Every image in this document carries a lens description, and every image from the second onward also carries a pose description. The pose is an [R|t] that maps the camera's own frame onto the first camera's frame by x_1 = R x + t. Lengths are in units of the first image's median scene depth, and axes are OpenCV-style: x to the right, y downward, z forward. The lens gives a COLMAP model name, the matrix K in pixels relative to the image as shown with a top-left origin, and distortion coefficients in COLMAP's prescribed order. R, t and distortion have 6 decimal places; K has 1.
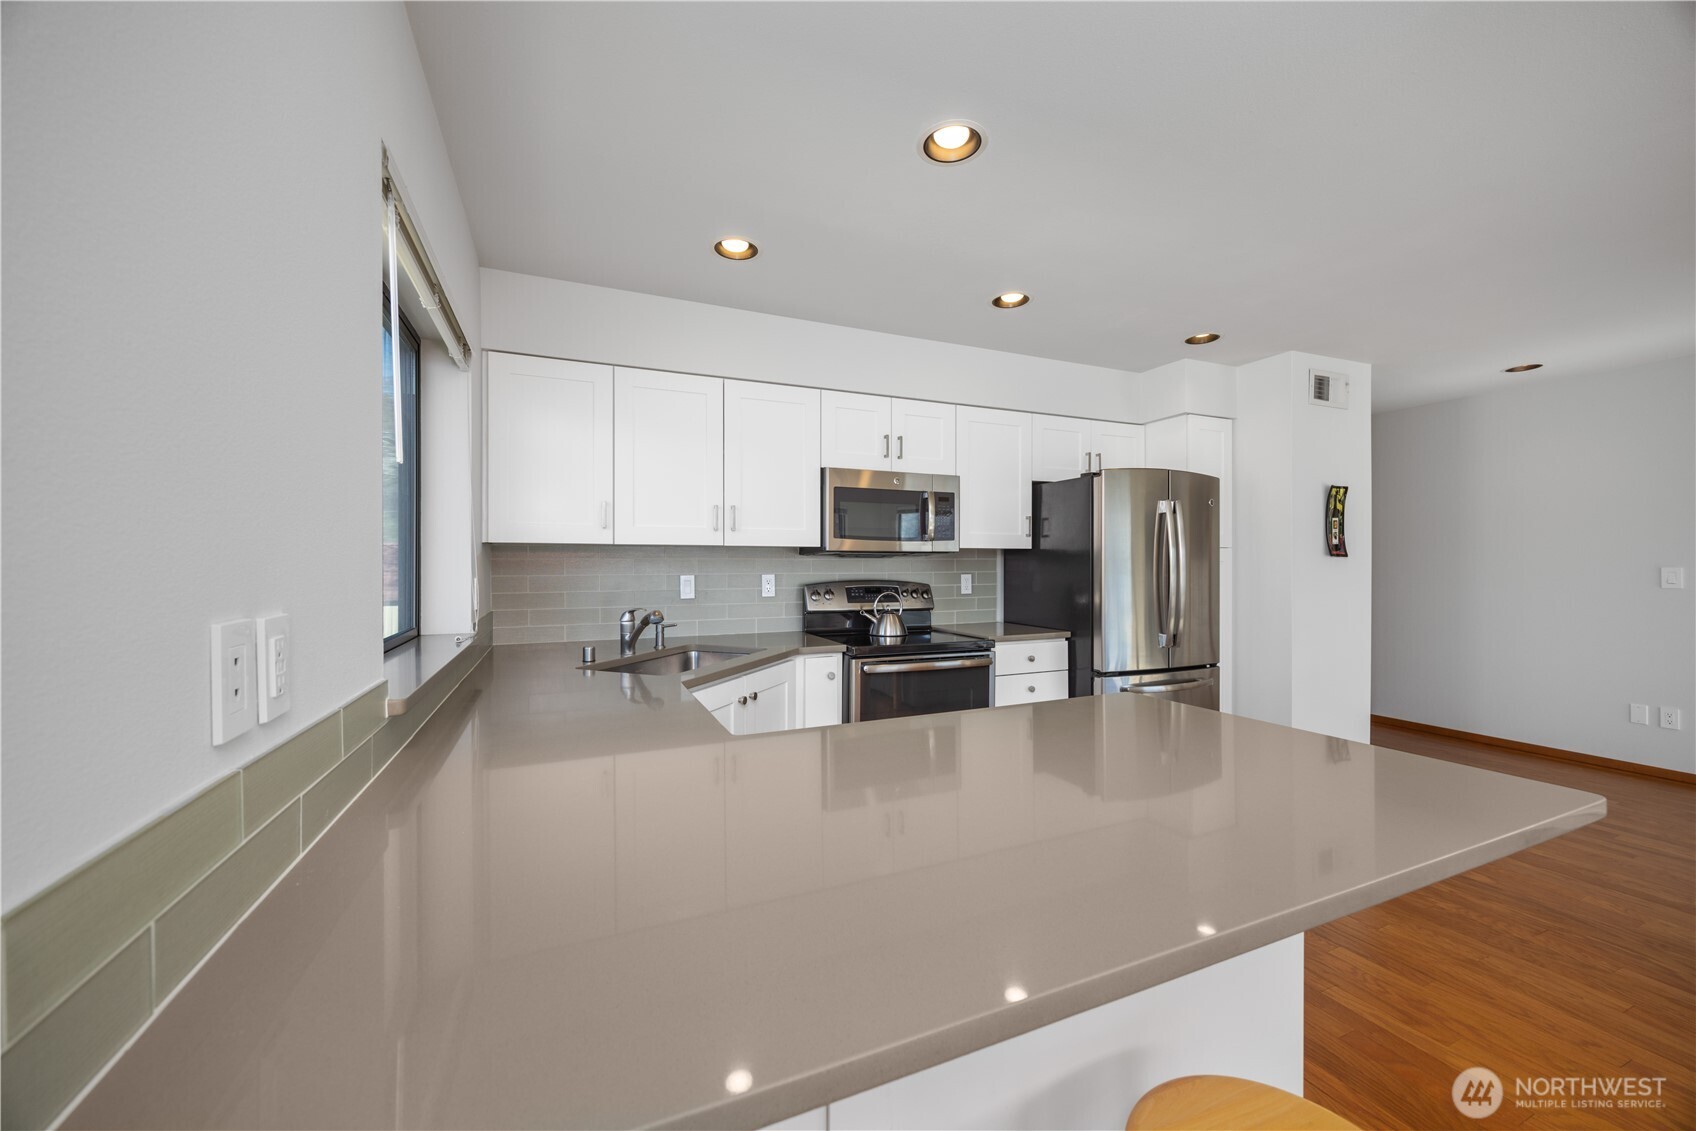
lens RADIAL K [[646.4, 0, 840.9], [0, 646.4, 566.1], [0, 0, 1]] dist [-0.003842, 0.000325]
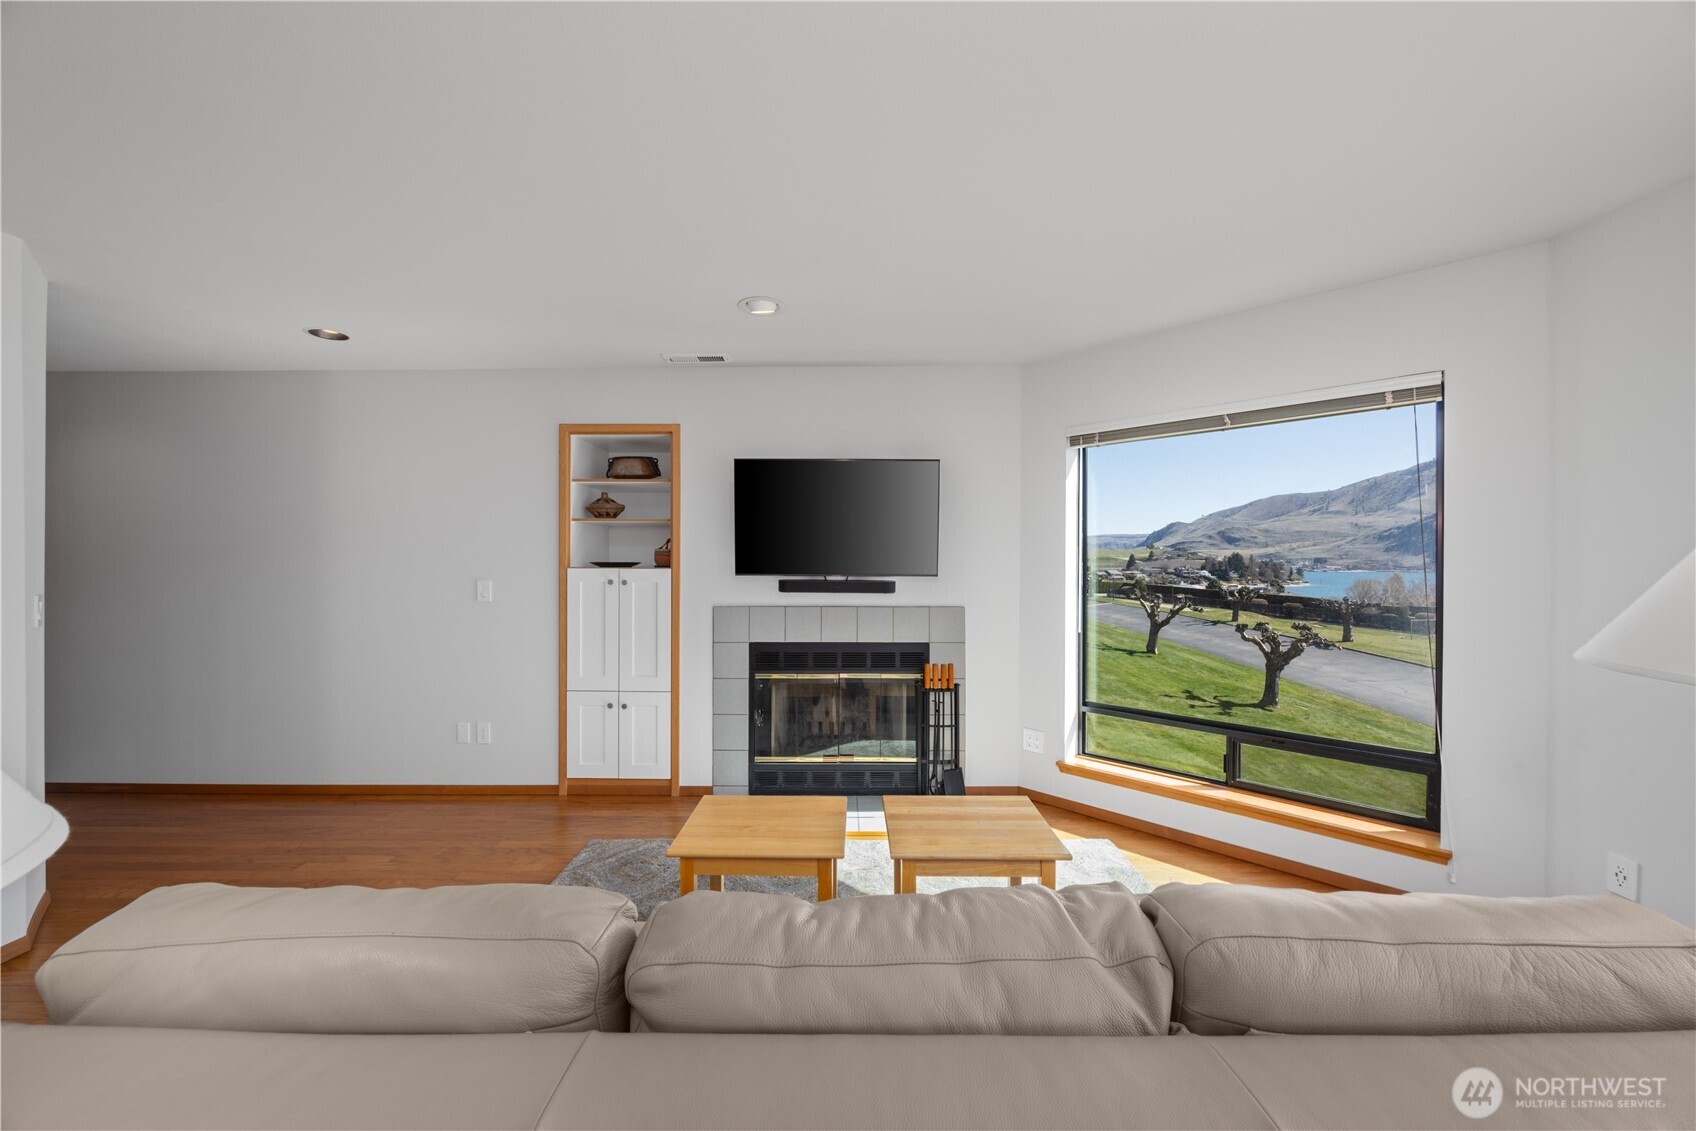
lens RADIAL K [[646.4, 0, 840.5], [0, 646.4, 561.6], [0, 0, 1]] dist [-0.003842, 0.000325]
pose [[0.405237, 0.007365, 0.914182, 0.680365], [0.007826, 0.999903, -0.011525, -0.012605], [-0.914178, 0.011825, 0.405140, 0.108454]]
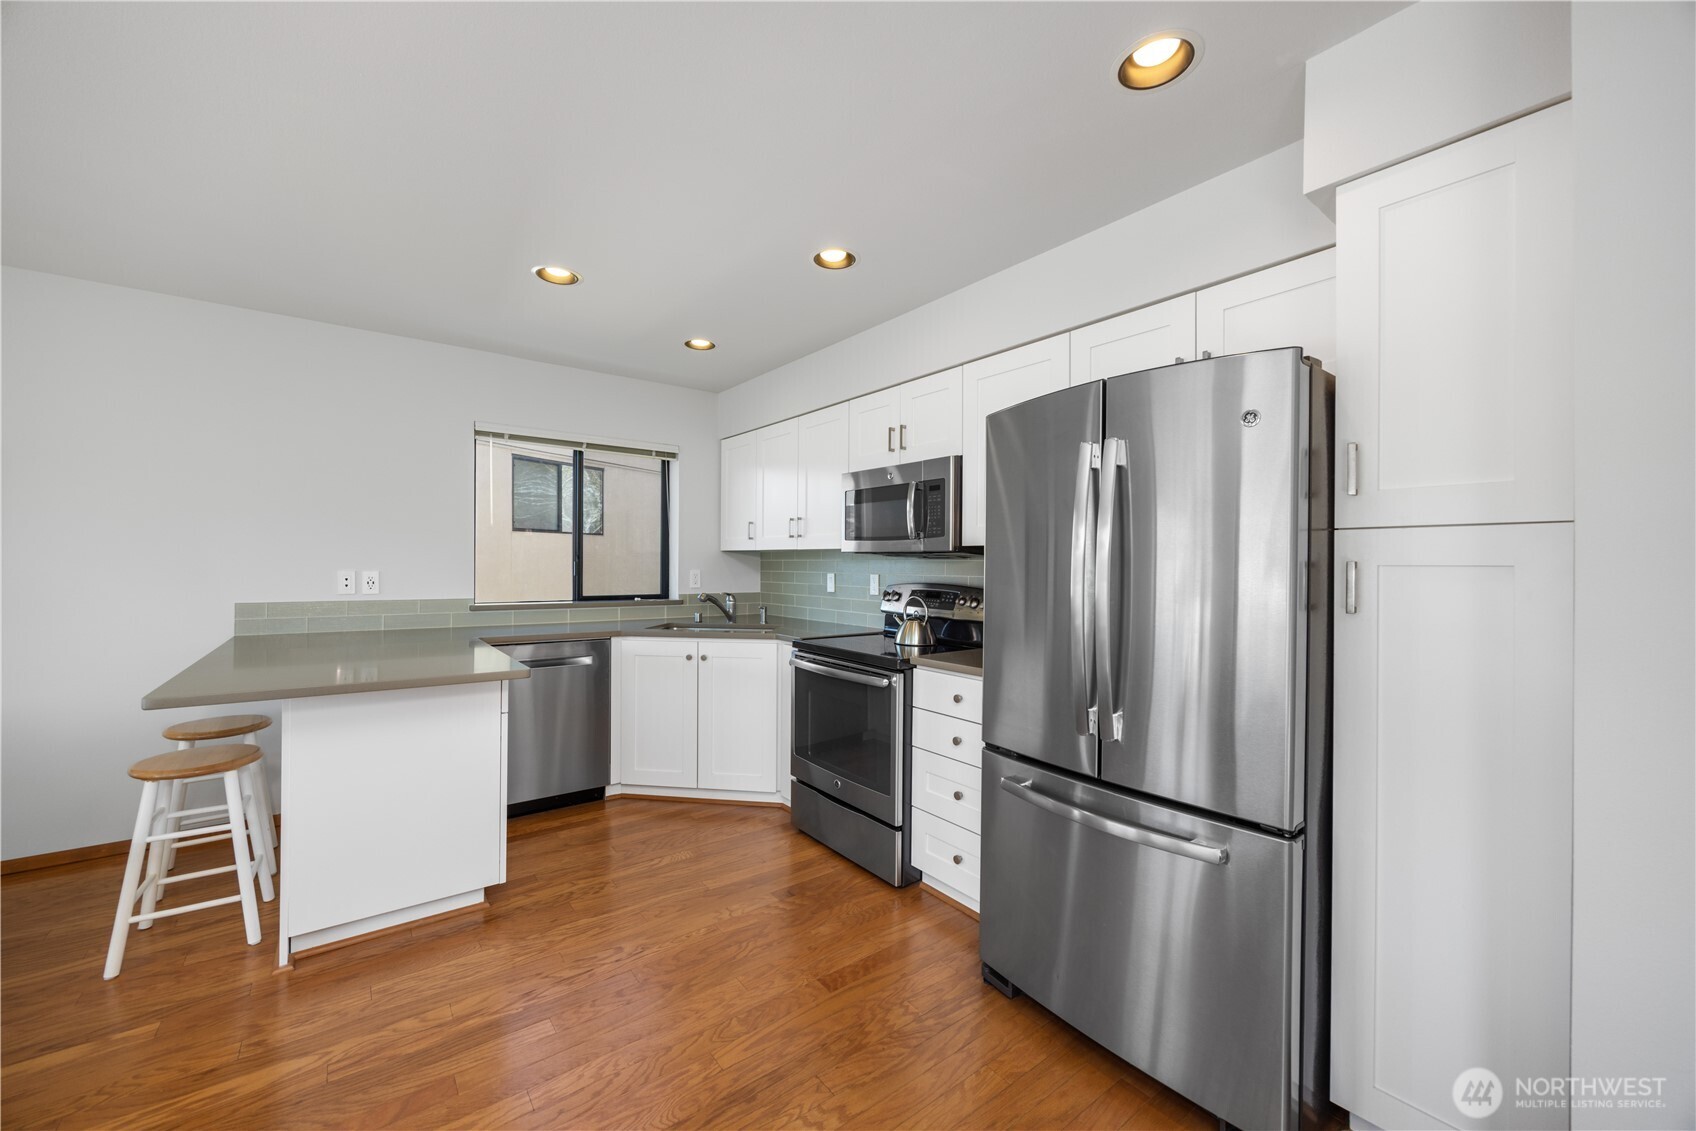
lens RADIAL K [[646.4, 0, 837.4], [0, 646.4, 567.0], [0, 0, 1]] dist [-0.003842, 0.000325]
pose [[0.236729, 0.008275, -0.971540, 0.941327], [-0.014291, 0.999885, 0.005034, -0.004308], [0.971471, 0.012693, 0.236820, 0.685604]]
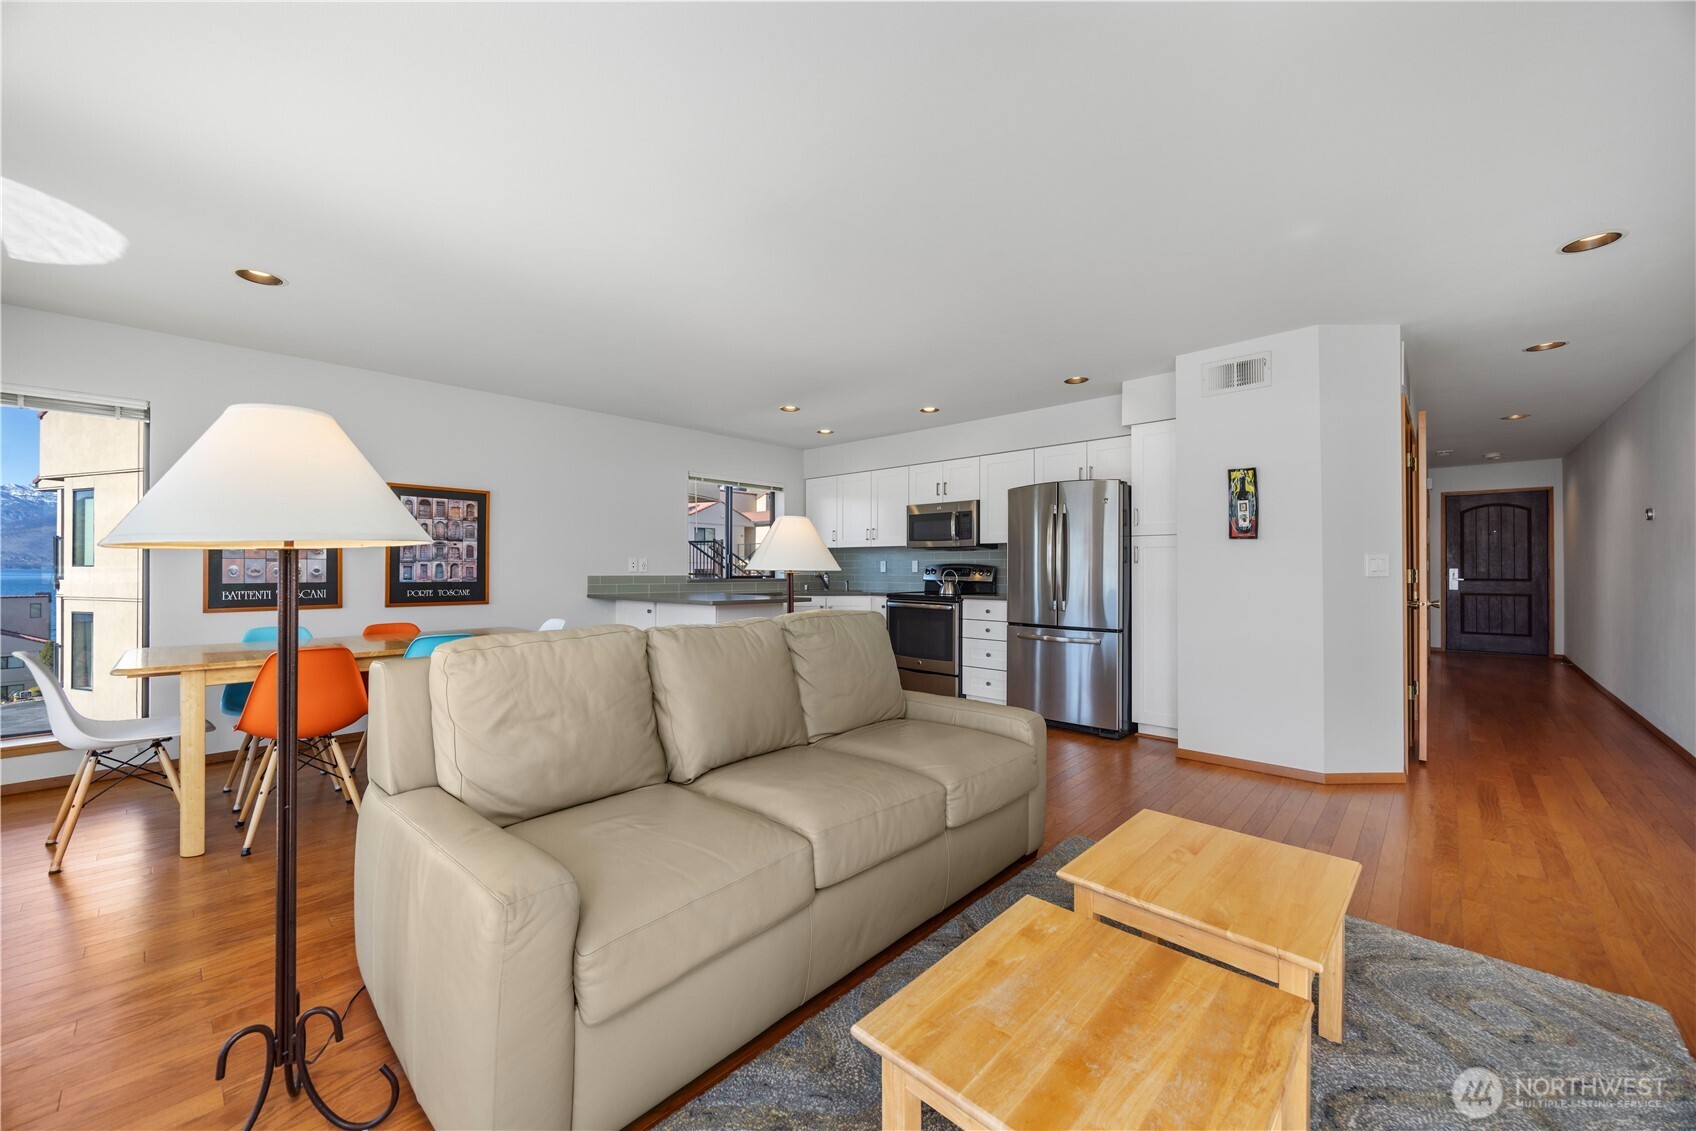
lens RADIAL K [[646.4, 0, 831.6], [0, 646.4, 567.3], [0, 0, 1]] dist [-0.003842, 0.000325]
pose [[0.384385, 0.000361, -0.923173, 1.596350], [-0.008754, 0.999956, -0.003254, 0.042090], [0.923131, 0.009333, 0.384372, 0.023748]]
